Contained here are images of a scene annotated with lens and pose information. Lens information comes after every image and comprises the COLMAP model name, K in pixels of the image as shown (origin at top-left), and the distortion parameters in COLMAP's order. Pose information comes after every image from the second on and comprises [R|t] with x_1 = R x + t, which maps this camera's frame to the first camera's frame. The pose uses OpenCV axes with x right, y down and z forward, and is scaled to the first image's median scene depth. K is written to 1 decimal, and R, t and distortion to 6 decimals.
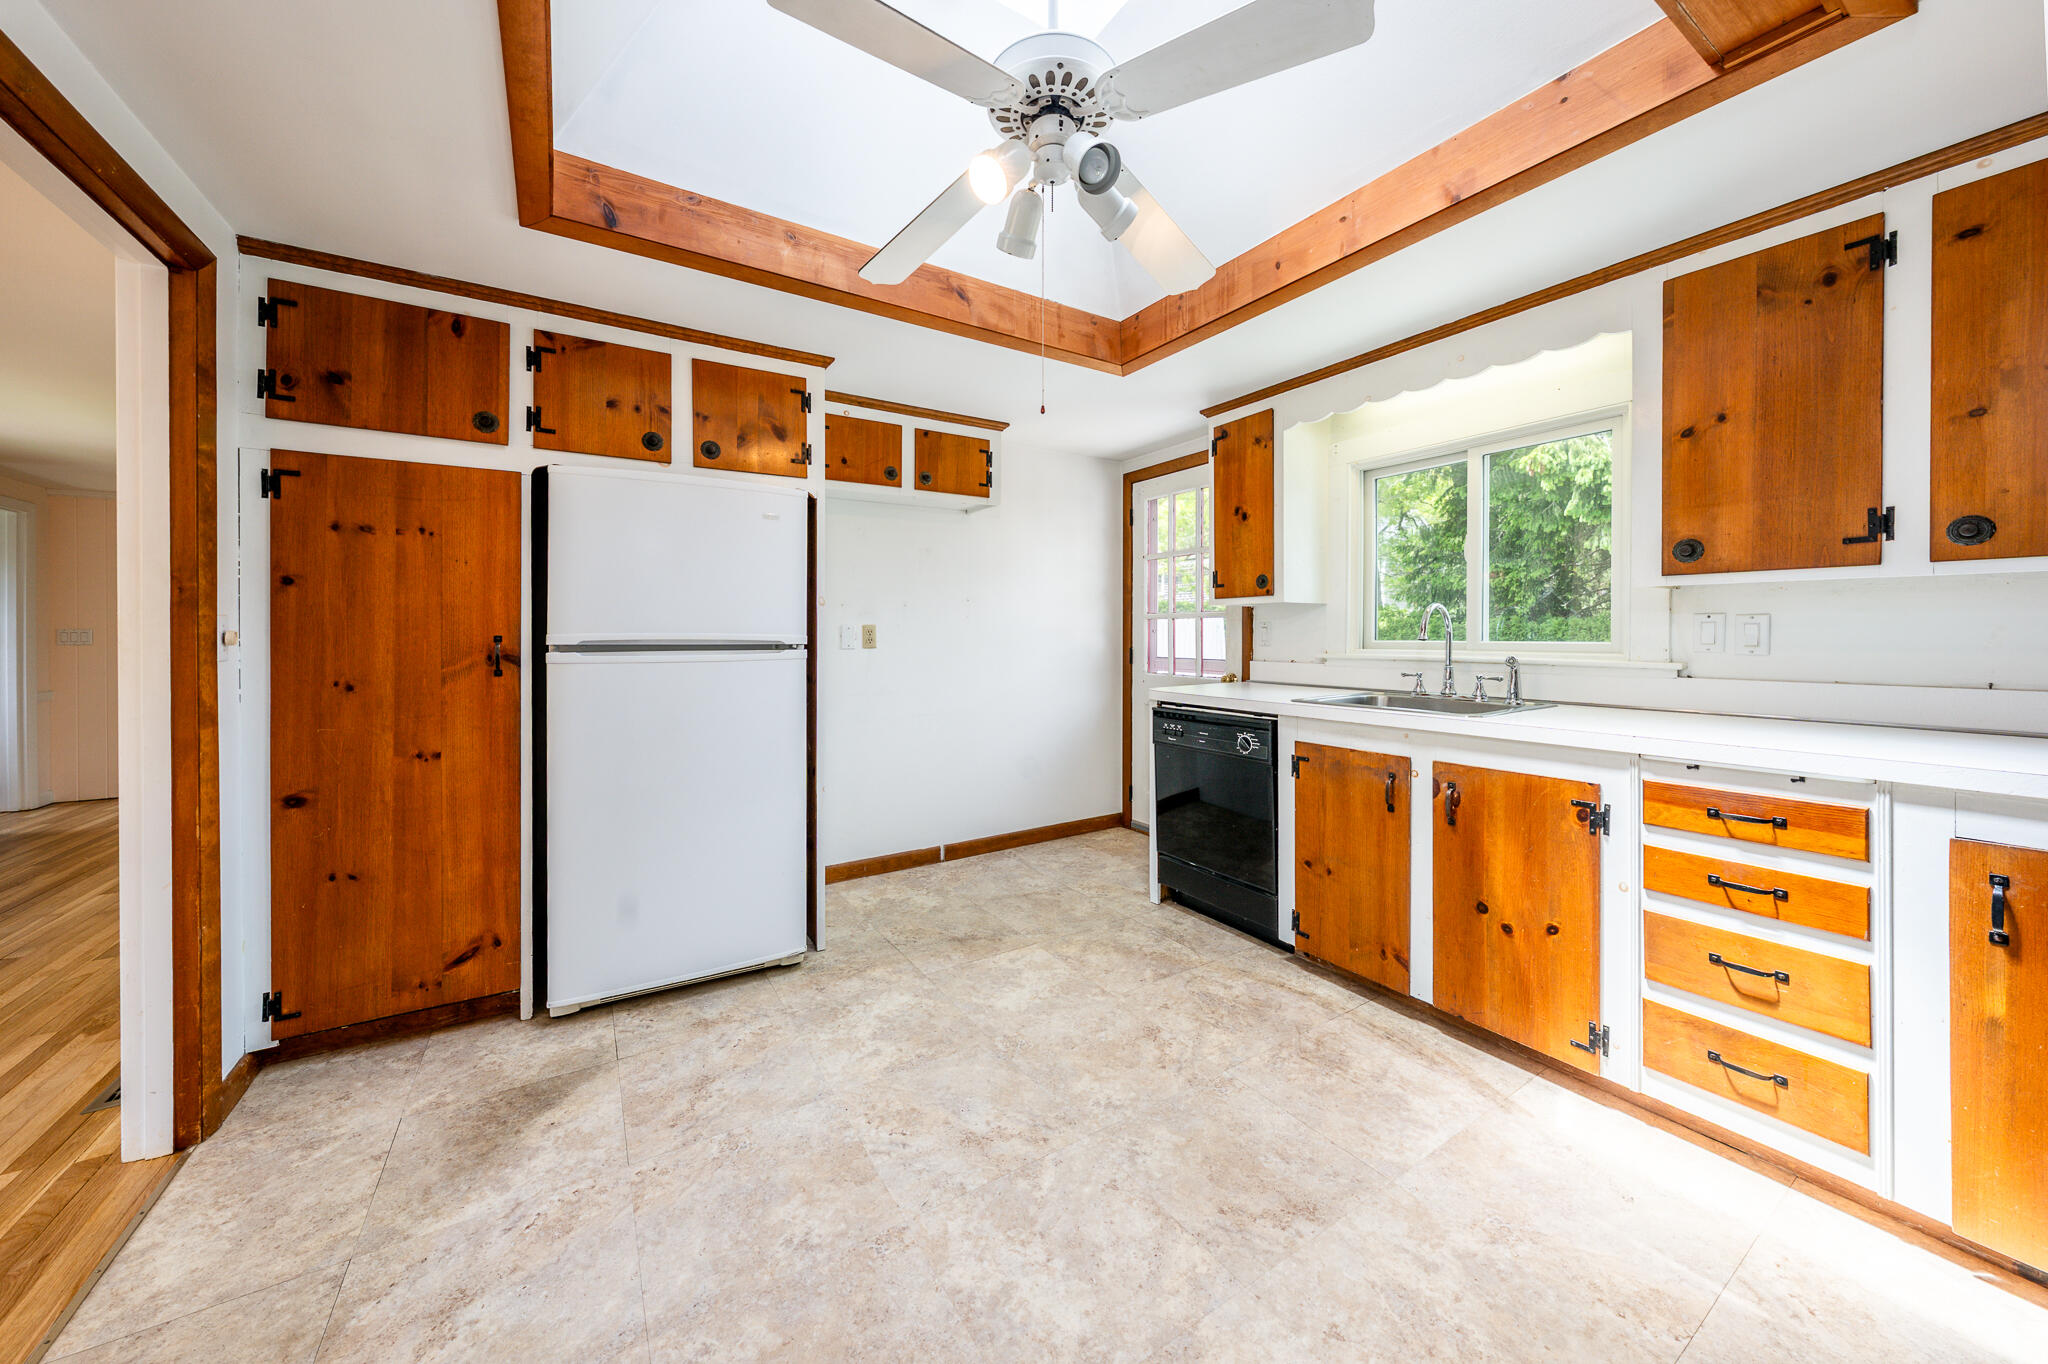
lens RADIAL K [[721.1, 0, 1011.0], [0, 721.1, 638.3], [0, 0, 1]] dist [-0.001038, -0.000140]
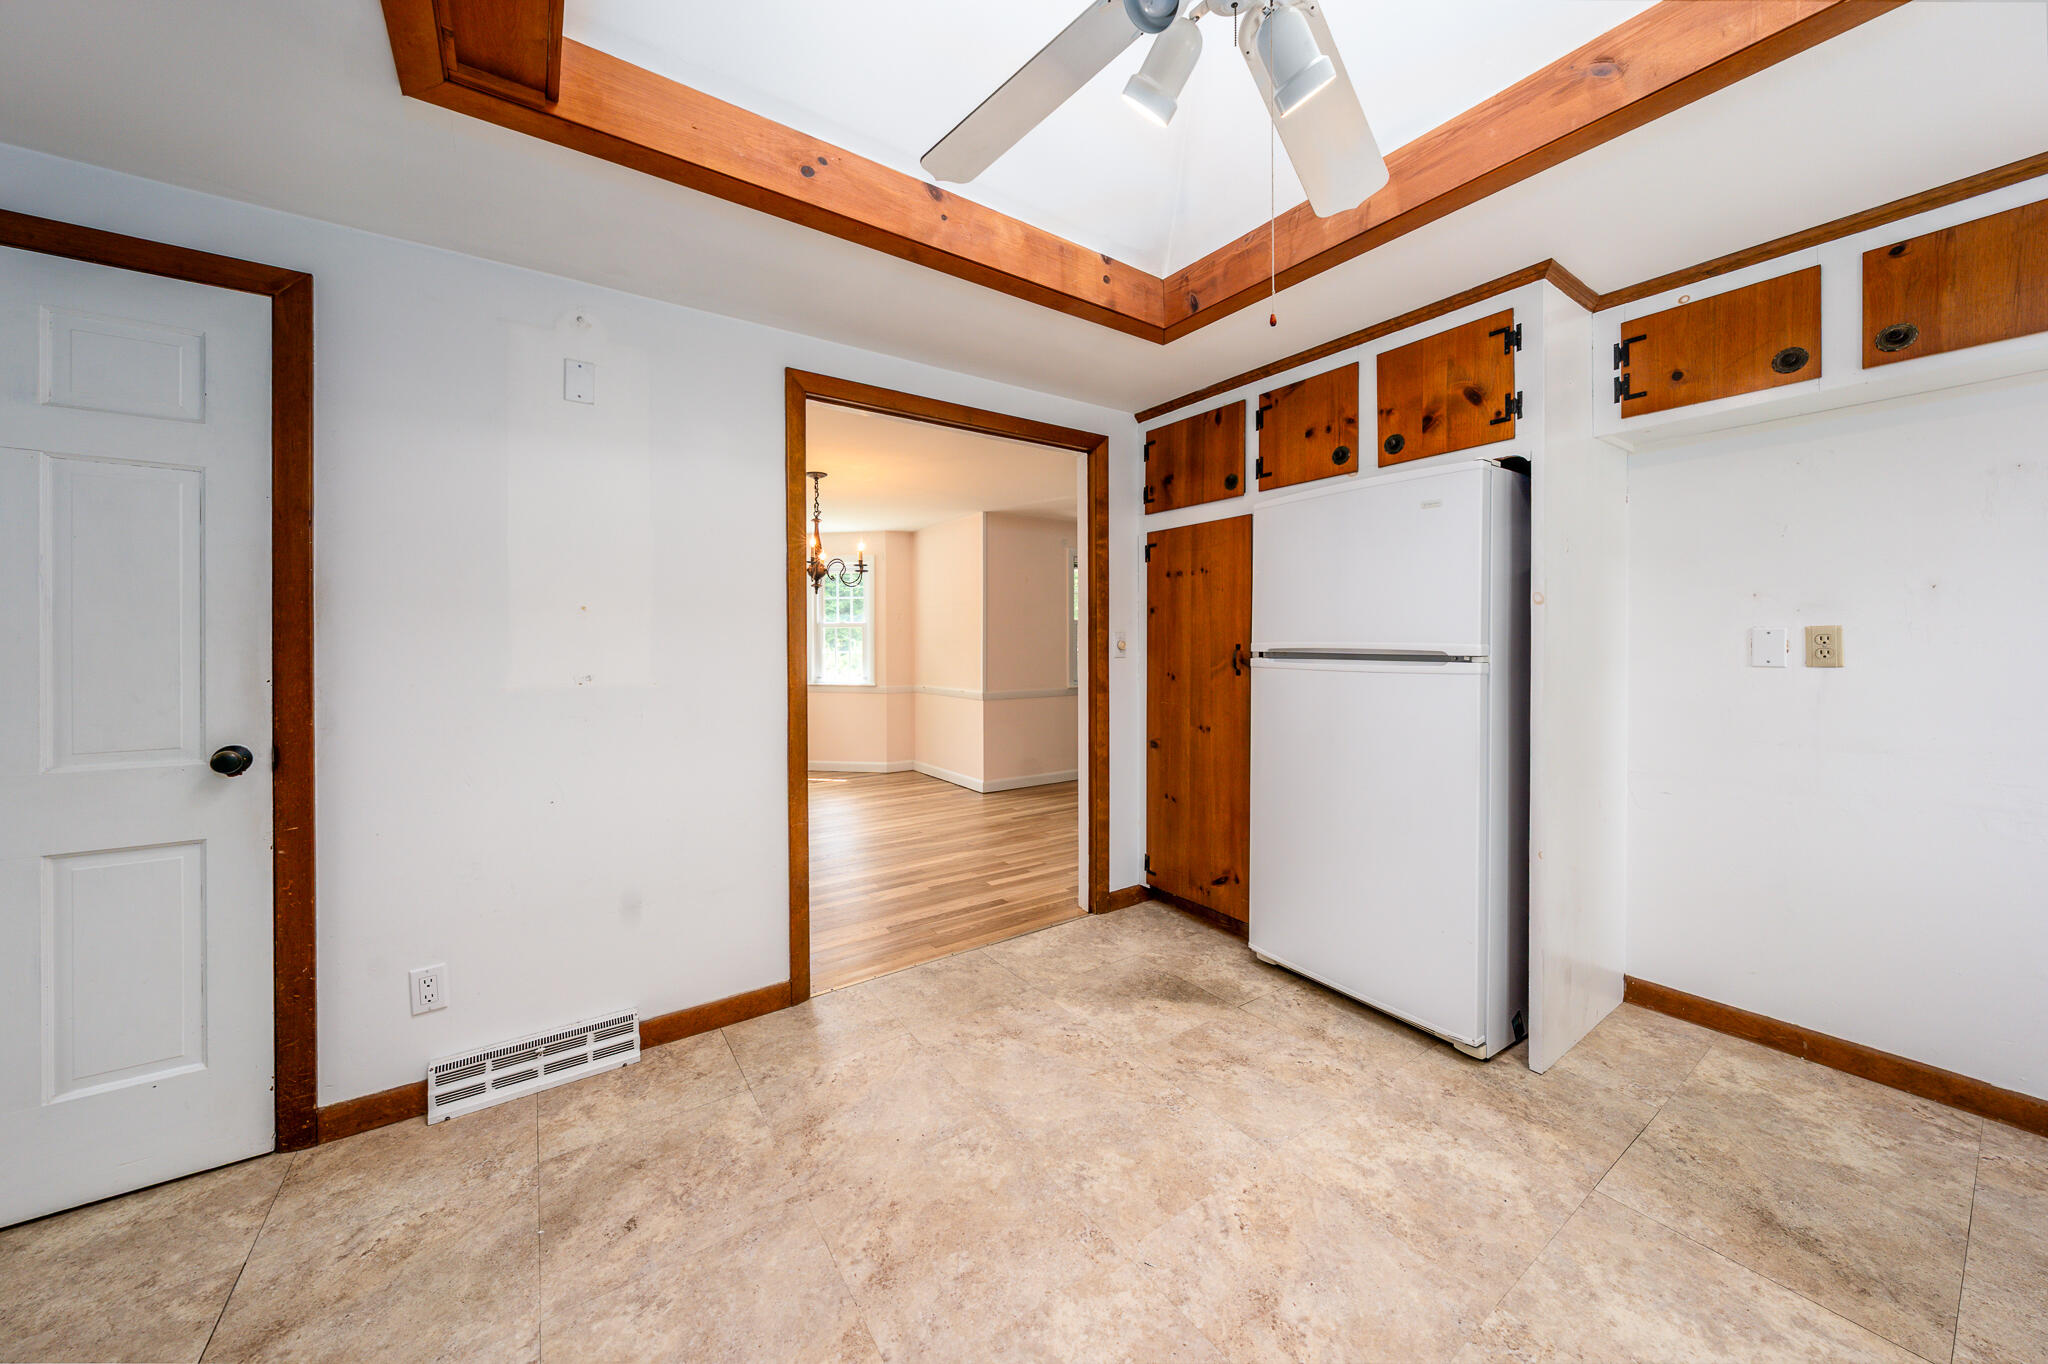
lens RADIAL K [[705.9, 0, 1030.5], [0, 705.9, 643.9], [0, 0, 1]] dist [-0.000070, 0.000017]
pose [[0.059300, 0.004786, -0.998229, 0.538317], [-0.003410, 0.999984, 0.004591, -0.008205], [0.998234, 0.003131, 0.059315, 0.557186]]
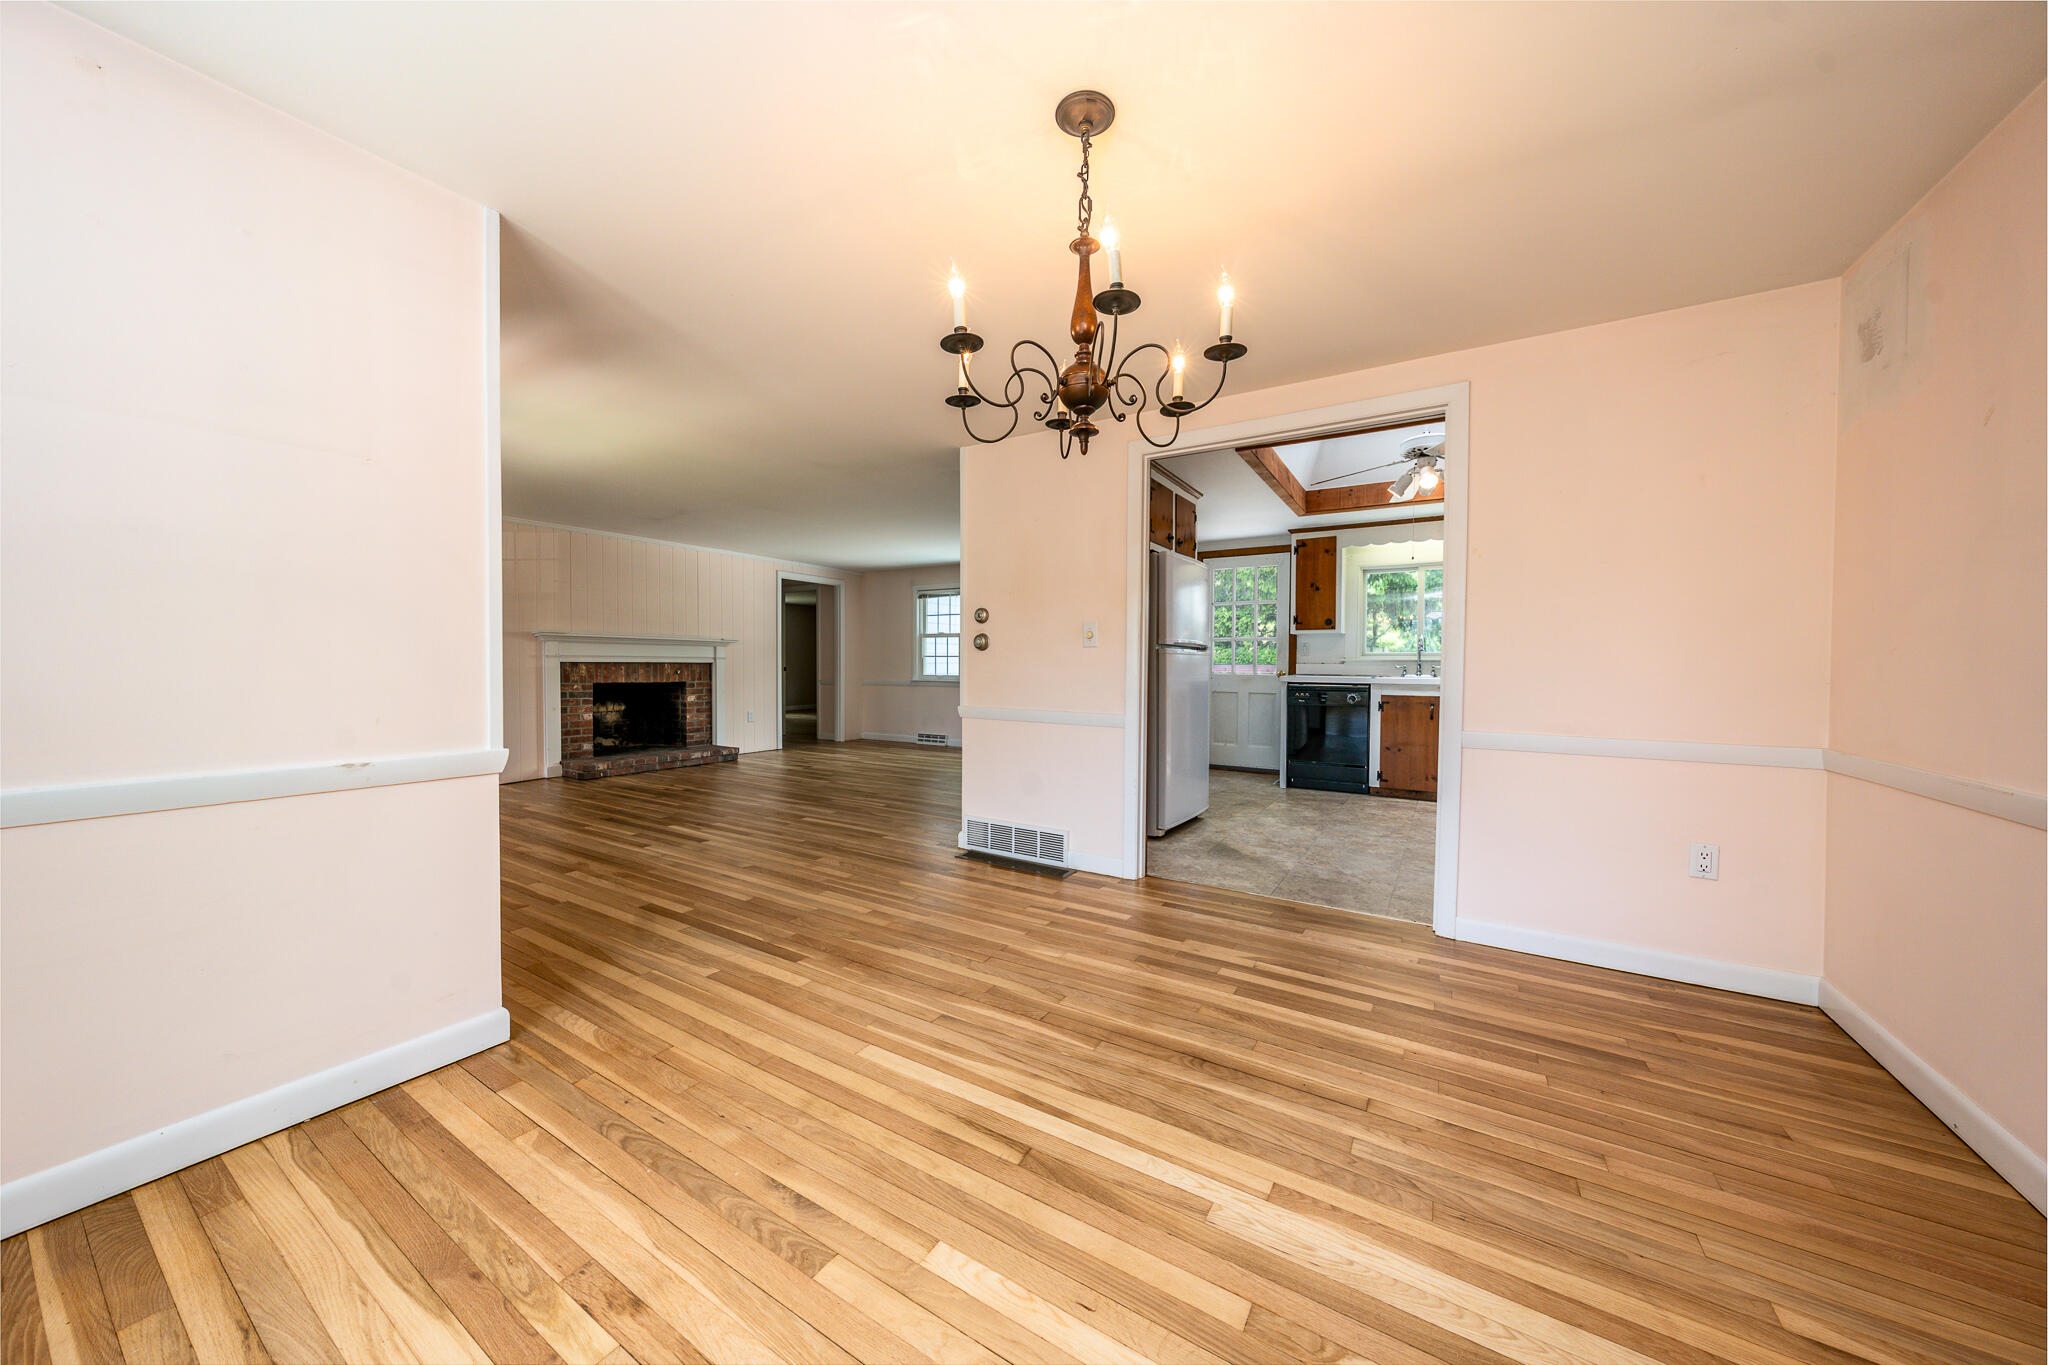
lens RADIAL K [[699.4, 0, 1024.0], [0, 699.4, 682.5], [0, 0, 1]] dist [-0.001441, -0.000086]
pose [[0.897159, -0.006175, 0.441665, -1.835995], [-0.003817, 0.999757, 0.021732, 0.072001], [-0.441692, -0.021183, 0.896917, -0.534714]]
